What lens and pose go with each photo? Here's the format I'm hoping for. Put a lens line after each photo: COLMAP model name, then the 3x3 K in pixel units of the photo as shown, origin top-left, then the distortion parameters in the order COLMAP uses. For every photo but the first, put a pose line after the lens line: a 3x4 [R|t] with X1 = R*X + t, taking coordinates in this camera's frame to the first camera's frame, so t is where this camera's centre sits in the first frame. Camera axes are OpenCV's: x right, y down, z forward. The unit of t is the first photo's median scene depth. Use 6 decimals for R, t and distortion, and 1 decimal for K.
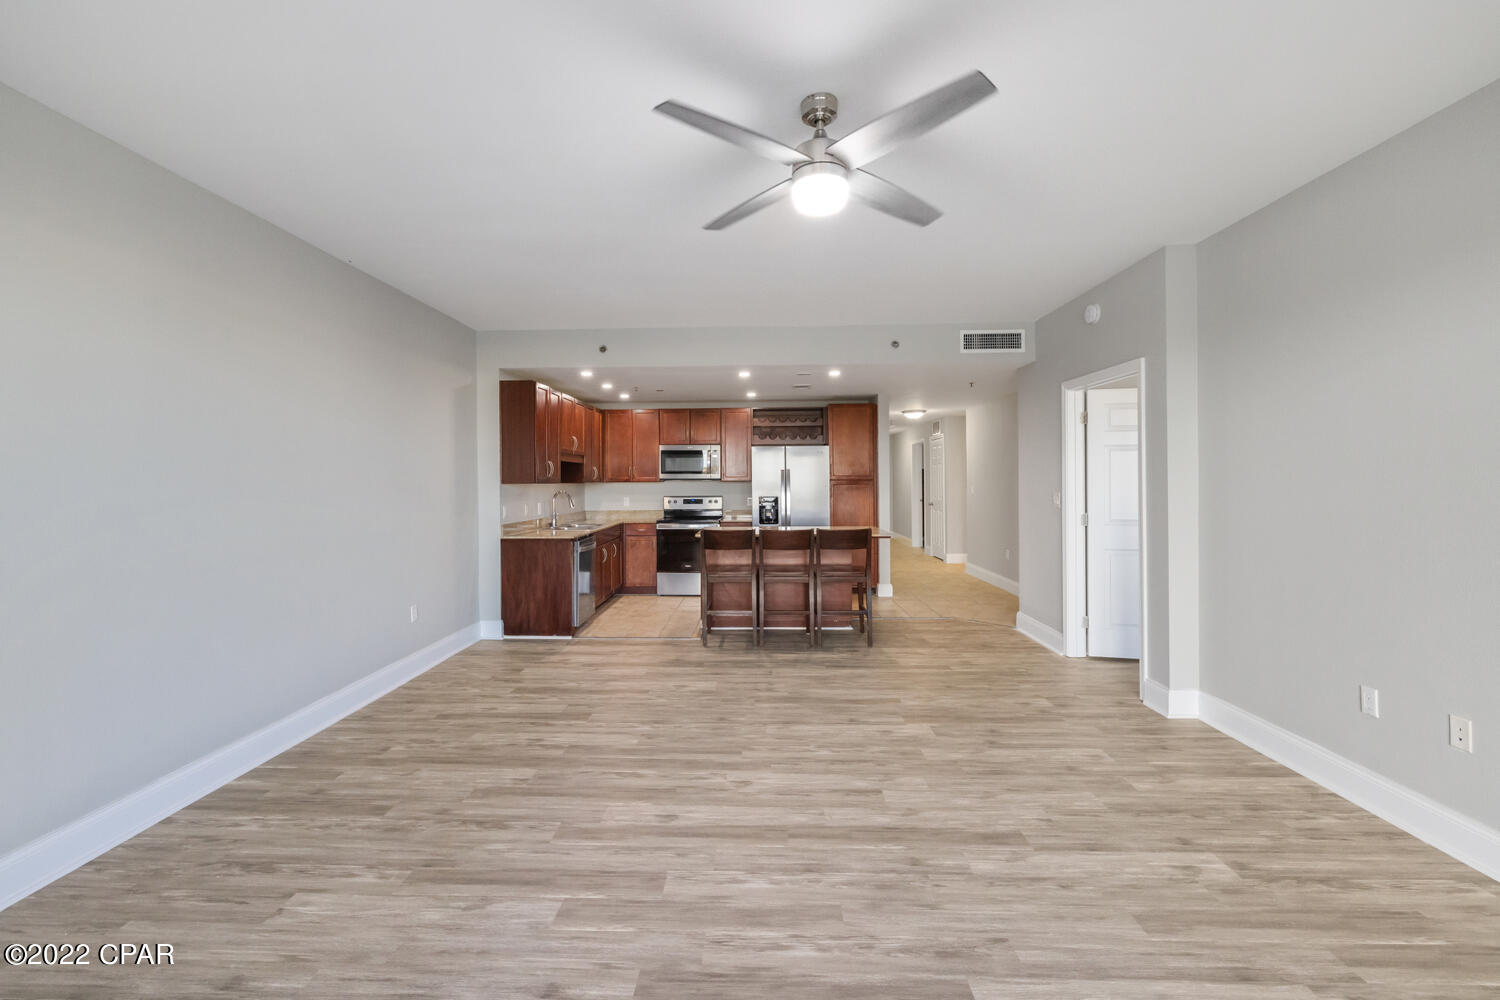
lens RADIAL K [[637.6, 0, 749.2], [0, 637.6, 473.6], [0, 0, 1]] dist [0.005222, -0.001369]
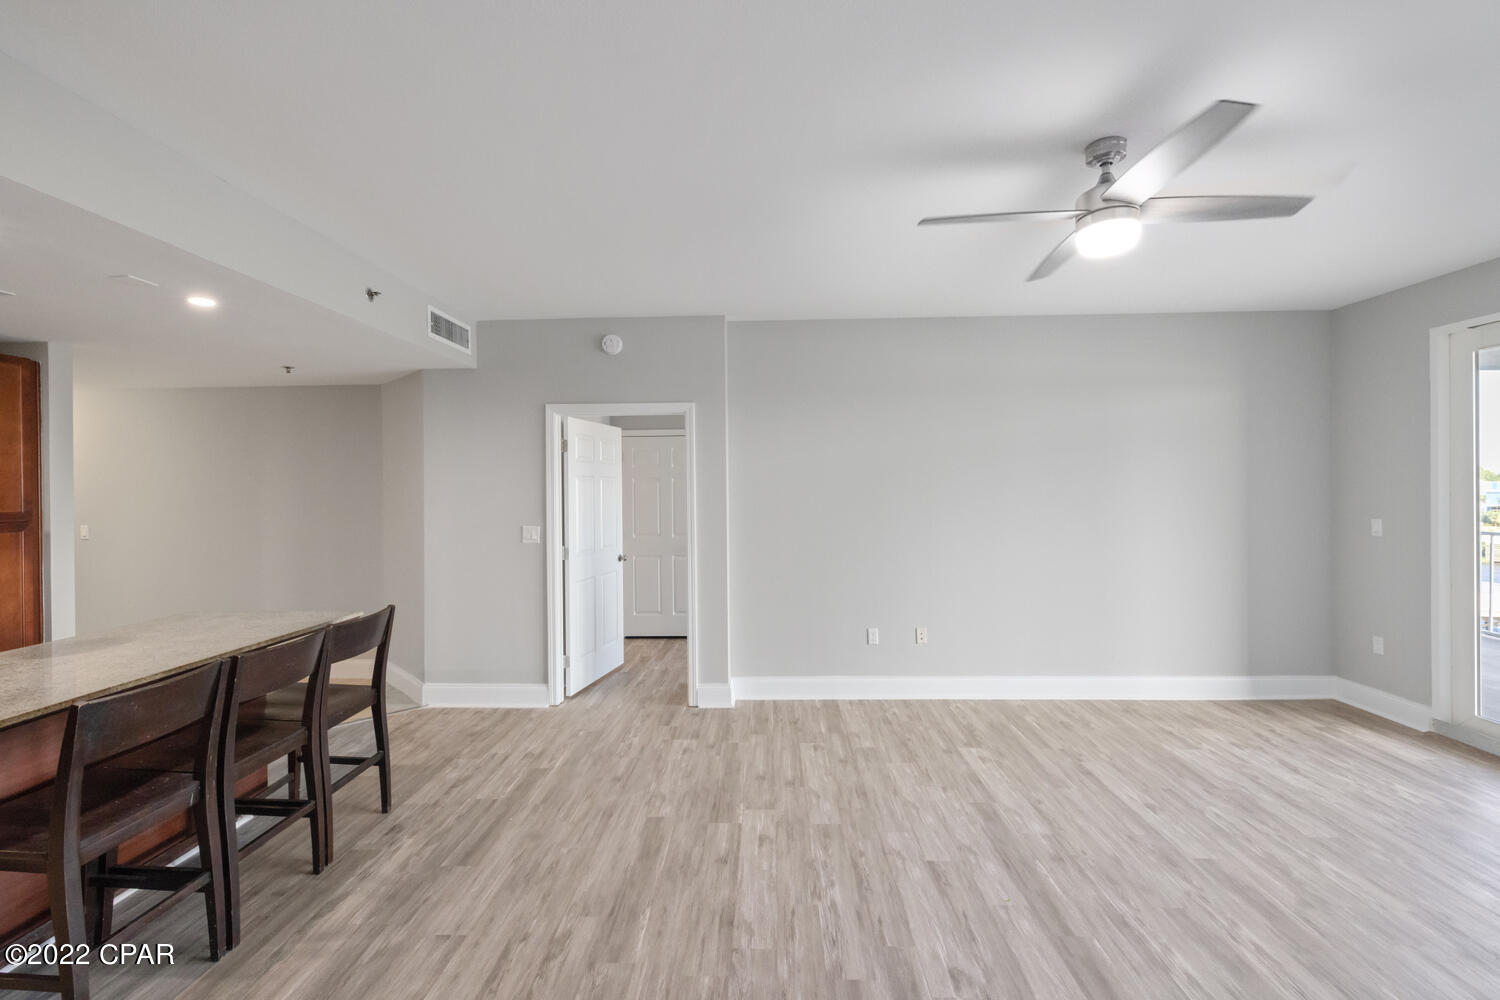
lens RADIAL K [[637.6, 0, 743.9], [0, 637.6, 488.8], [0, 0, 1]] dist [0.005222, -0.001369]
pose [[0.011994, 0.007707, 0.999898, -0.541255], [0.002908, 0.999966, -0.007742, -0.020780], [-0.999924, 0.003000, 0.011971, 0.950605]]
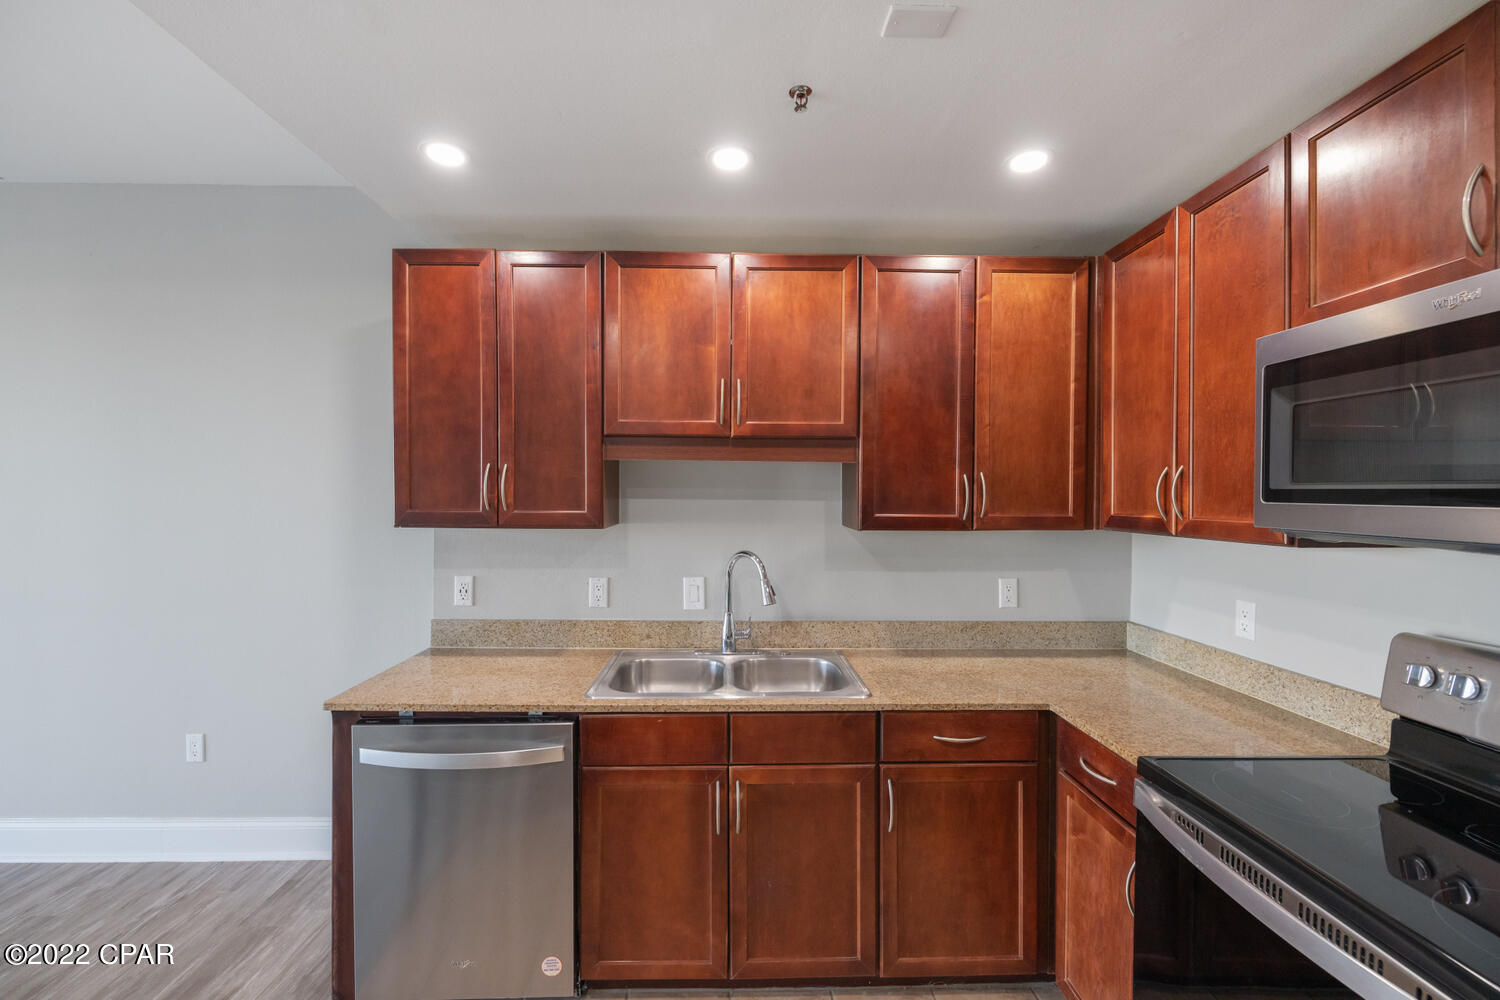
lens RADIAL K [[637.6, 0, 742.4], [0, 637.6, 500.5], [0, 0, 1]] dist [0.005222, -0.001369]
pose [[0.039581, 0.015493, -0.999096, 0.067190], [0.004926, 0.999865, 0.015701, -0.007152], [0.999204, -0.005543, 0.039499, 1.781845]]
